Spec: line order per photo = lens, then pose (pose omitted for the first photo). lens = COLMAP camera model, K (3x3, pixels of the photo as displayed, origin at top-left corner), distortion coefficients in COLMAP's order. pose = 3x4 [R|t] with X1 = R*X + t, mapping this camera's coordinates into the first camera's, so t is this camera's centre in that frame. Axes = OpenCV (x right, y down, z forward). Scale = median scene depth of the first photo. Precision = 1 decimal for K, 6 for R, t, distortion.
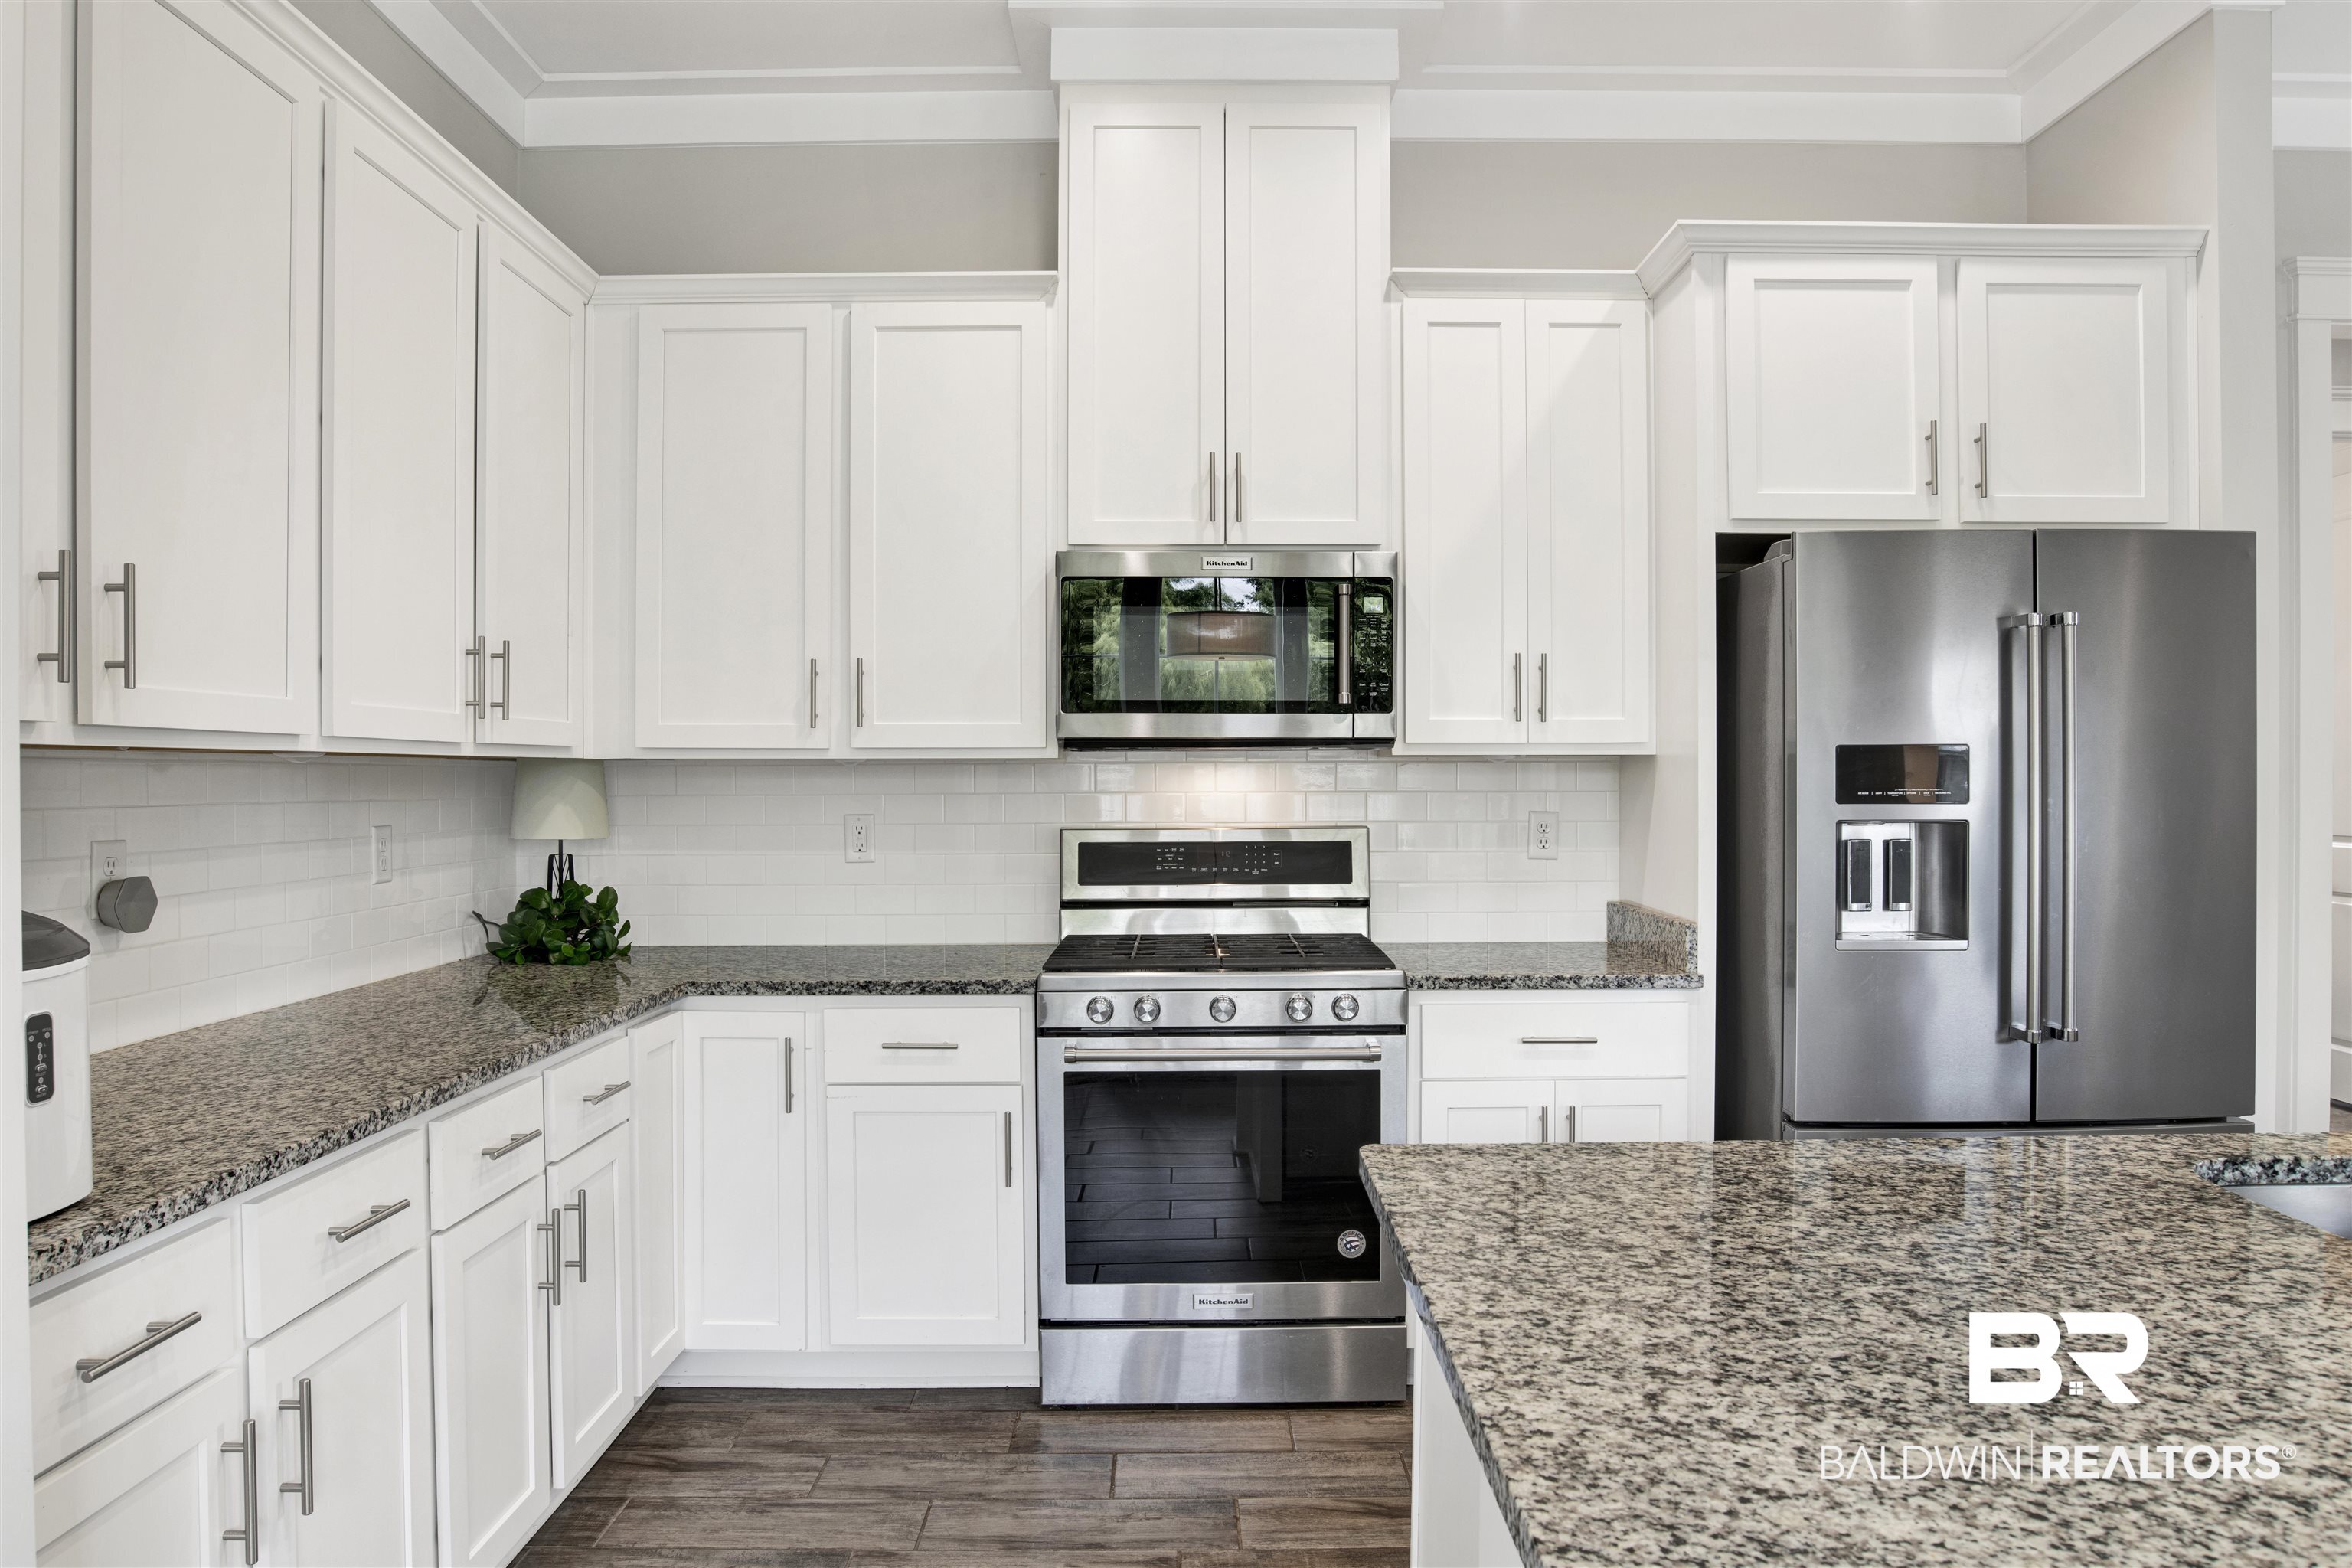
lens RADIAL K [[1472.1, 0, 1247.9], [0, 1472.1, 792.1], [0, 0, 1]] dist [-0.091220, 0.057429]
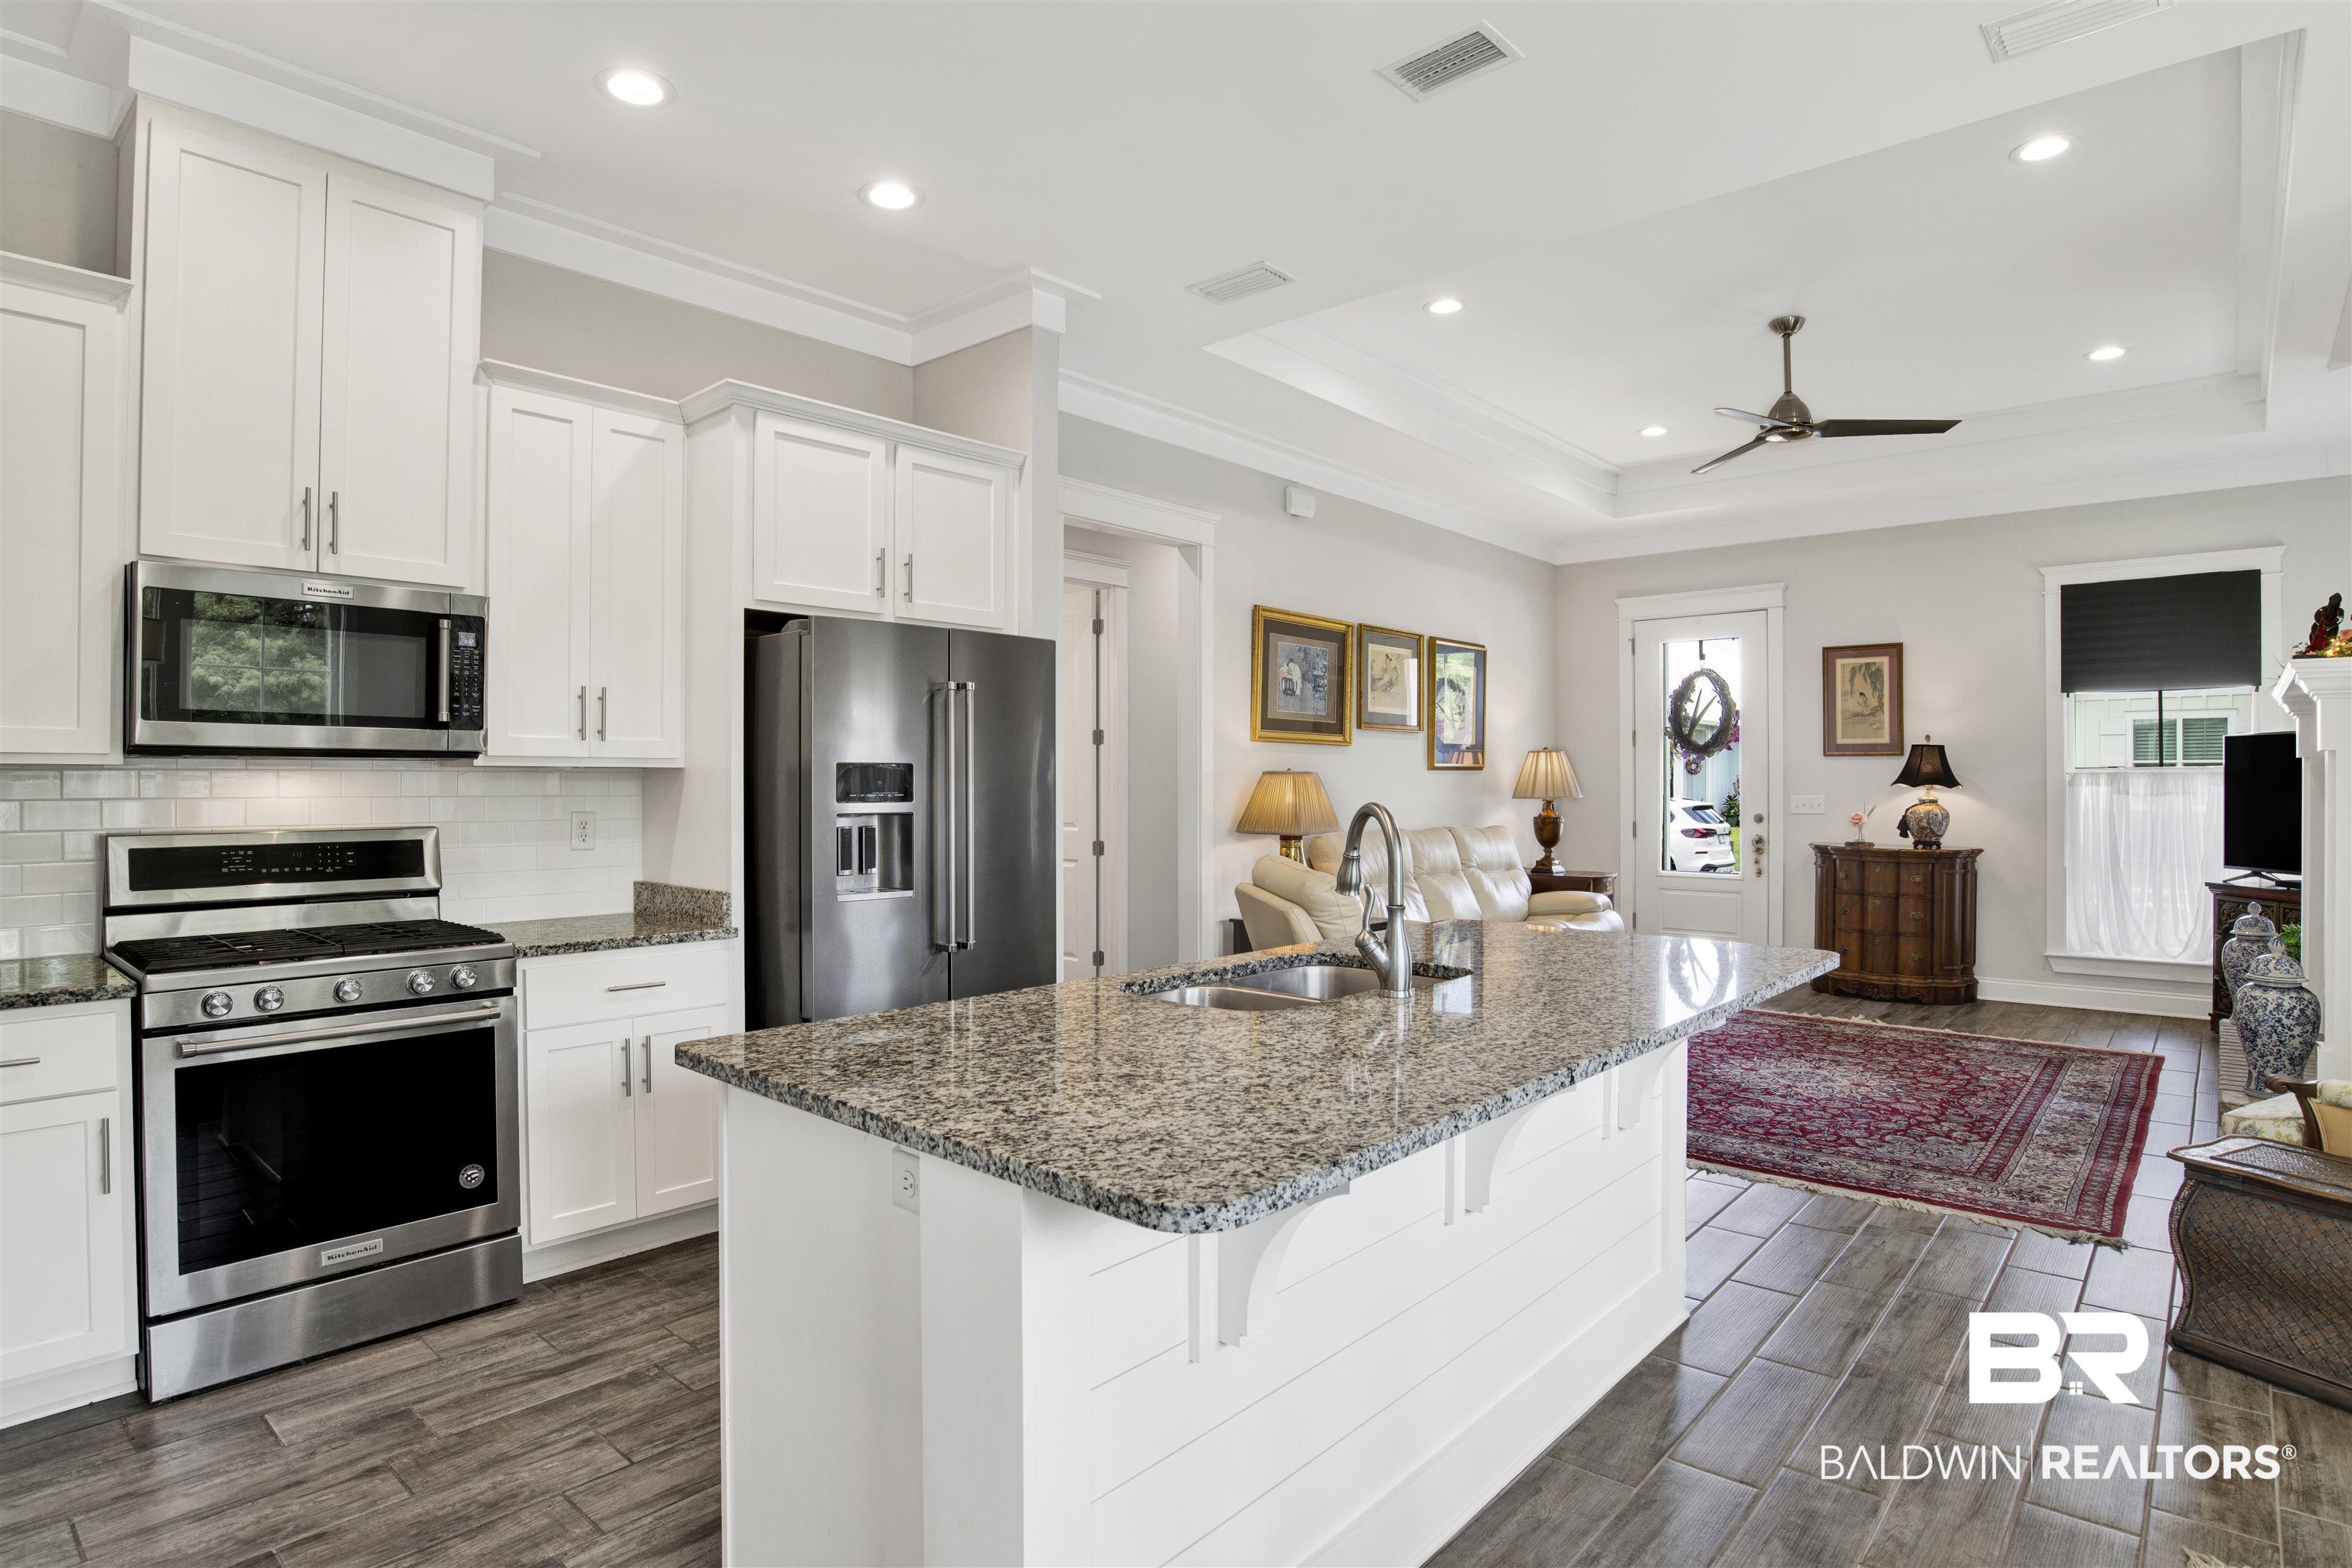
lens RADIAL K [[1261.4, 0, 1176.0], [0, 1261.4, 784.0], [0, 0, 1]] dist [-0.050154, 0.001705]
pose [[0.663640, 0.002390, 0.748048, -0.282865], [0.006198, 0.999943, -0.008693, 0.001991], [-0.748026, 0.010405, 0.663587, -0.093170]]
